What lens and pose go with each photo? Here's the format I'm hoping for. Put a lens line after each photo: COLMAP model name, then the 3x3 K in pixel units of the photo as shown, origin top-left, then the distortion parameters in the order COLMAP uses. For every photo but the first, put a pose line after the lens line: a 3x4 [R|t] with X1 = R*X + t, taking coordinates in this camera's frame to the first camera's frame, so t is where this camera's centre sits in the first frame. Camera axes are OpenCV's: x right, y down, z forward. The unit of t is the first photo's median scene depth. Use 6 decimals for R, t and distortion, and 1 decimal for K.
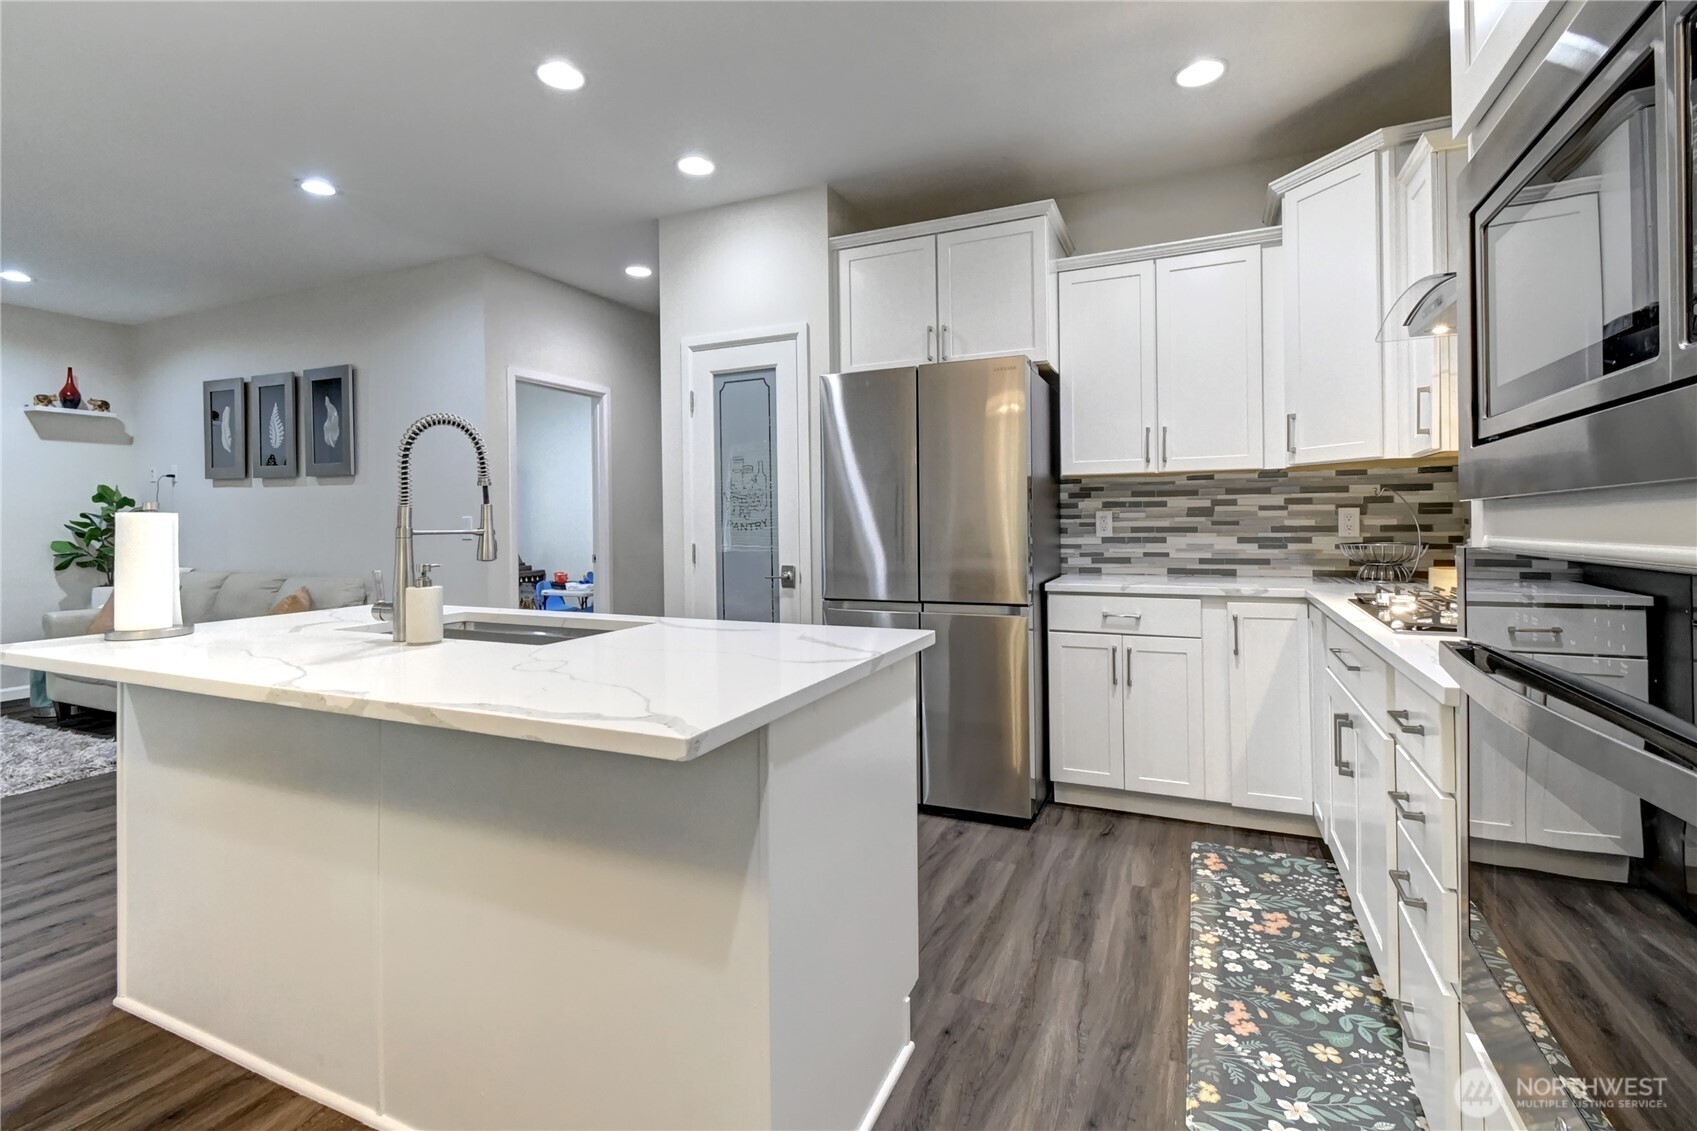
lens RADIAL K [[779.4, 0, 855.6], [0, 779.4, 523.0], [0, 0, 1]] dist [0.033753, 0.000184]
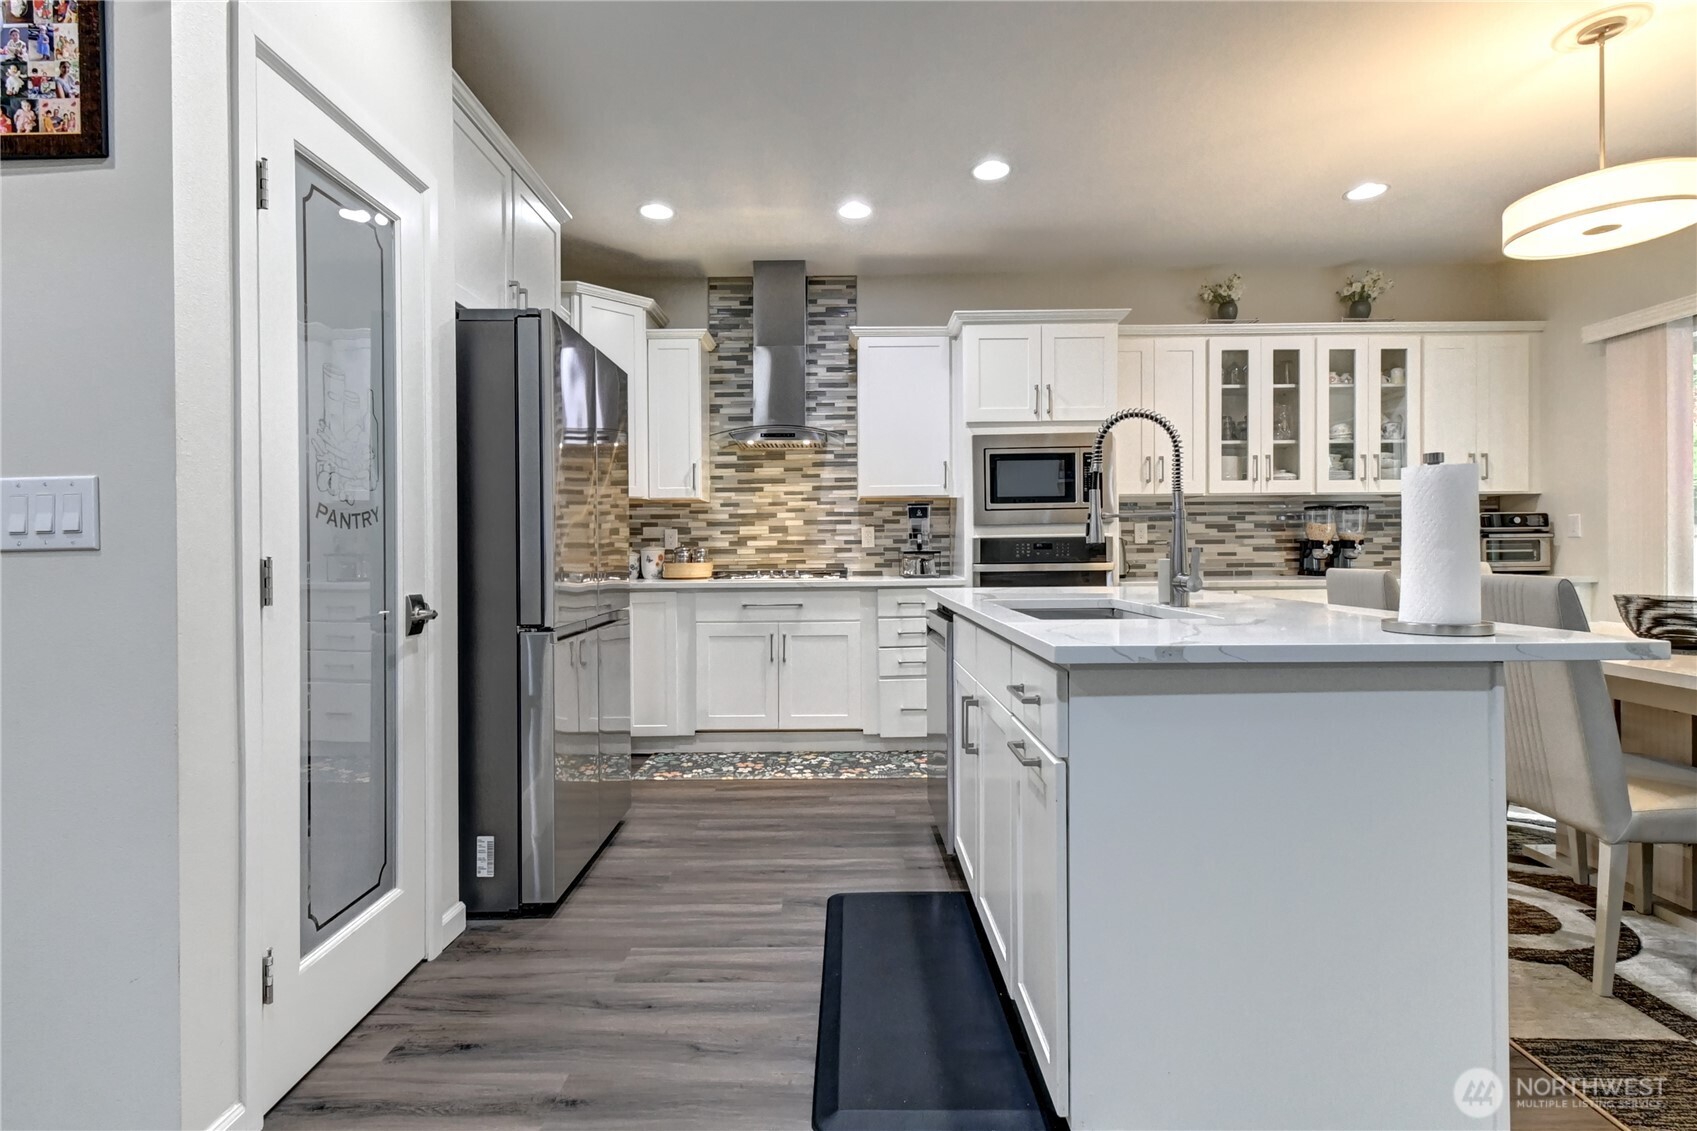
lens RADIAL K [[758.8, 0, 840.7], [0, 758.8, 552.5], [0, 0, 1]] dist [0.015566, 0.000160]
pose [[-0.355438, 0.003266, 0.934694, -1.056195], [0.026948, 0.999614, 0.006754, 0.037393], [-0.934311, 0.027589, -0.355389, 1.353108]]
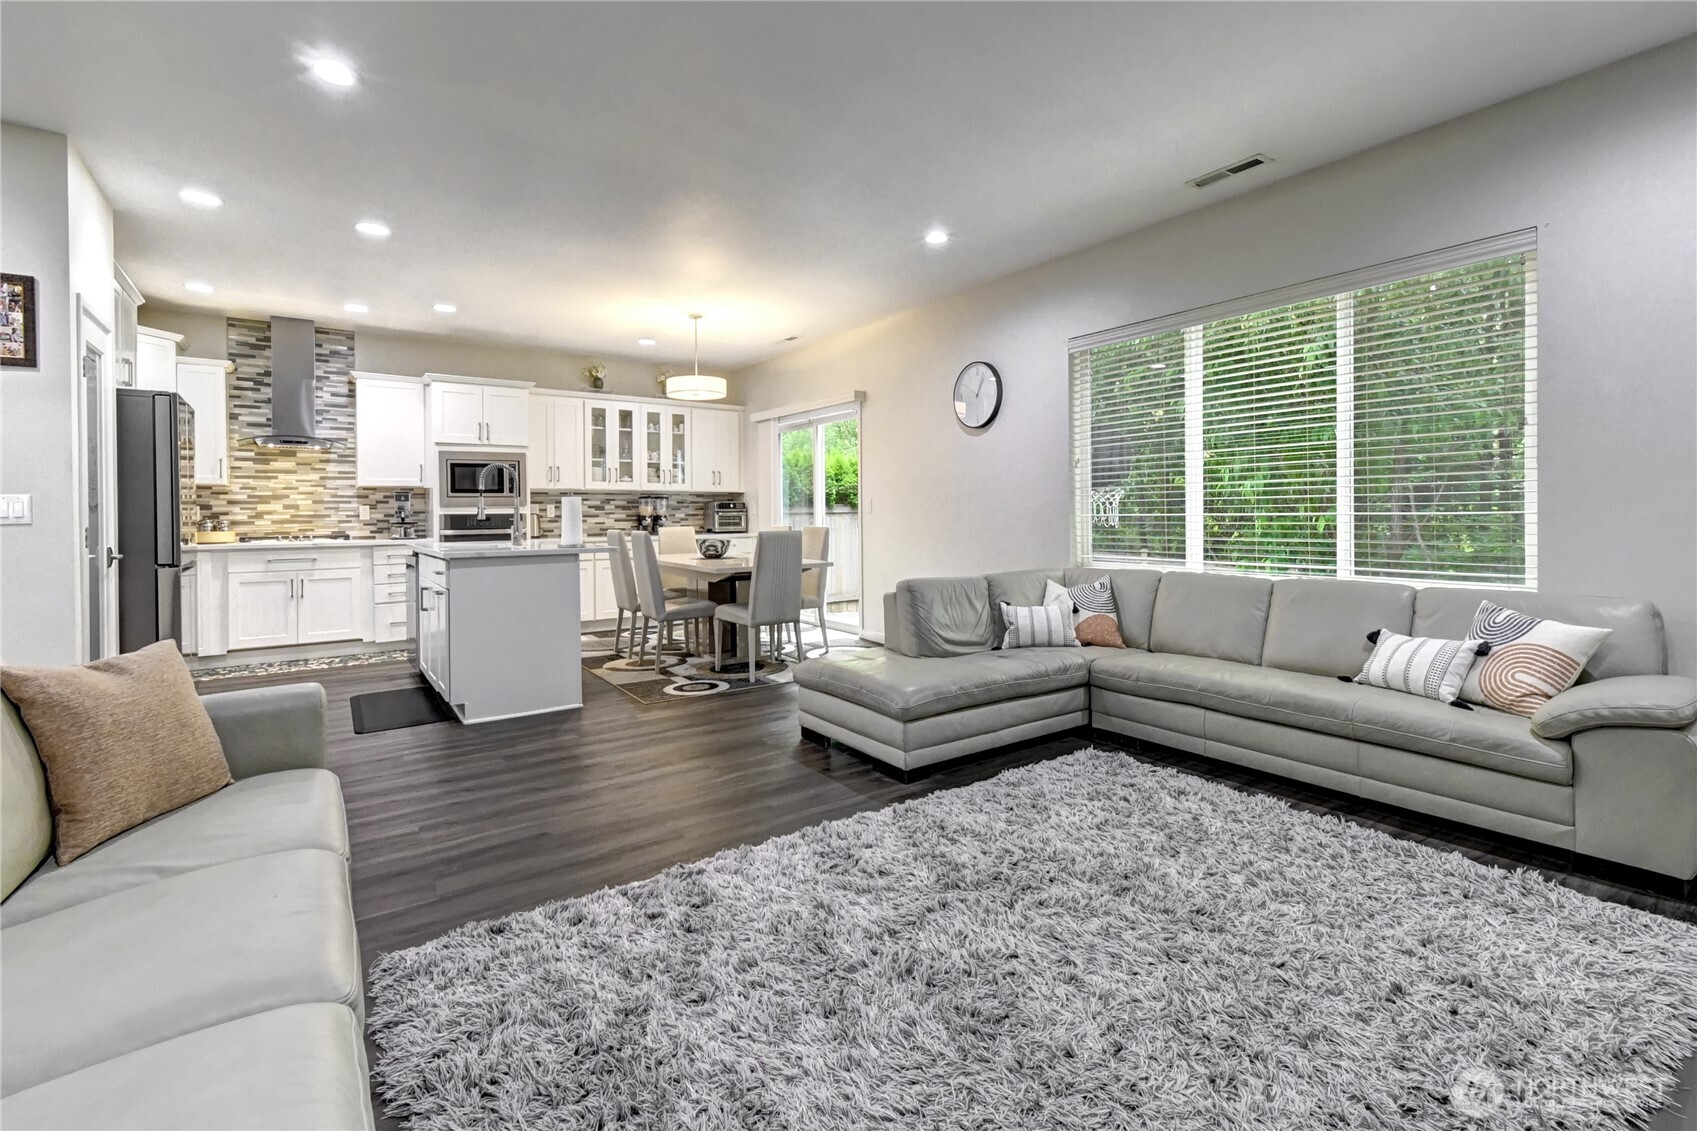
lens RADIAL K [[756.1, 0, 756.5], [0, 756.1, 523.3], [0, 0, 1]] dist [0.009630, 0.000064]
pose [[-0.779097, 0.004891, 0.626885, -2.148898], [0.023884, 0.999475, 0.021886, 0.025669], [-0.626449, 0.032024, -0.778804, 1.871154]]
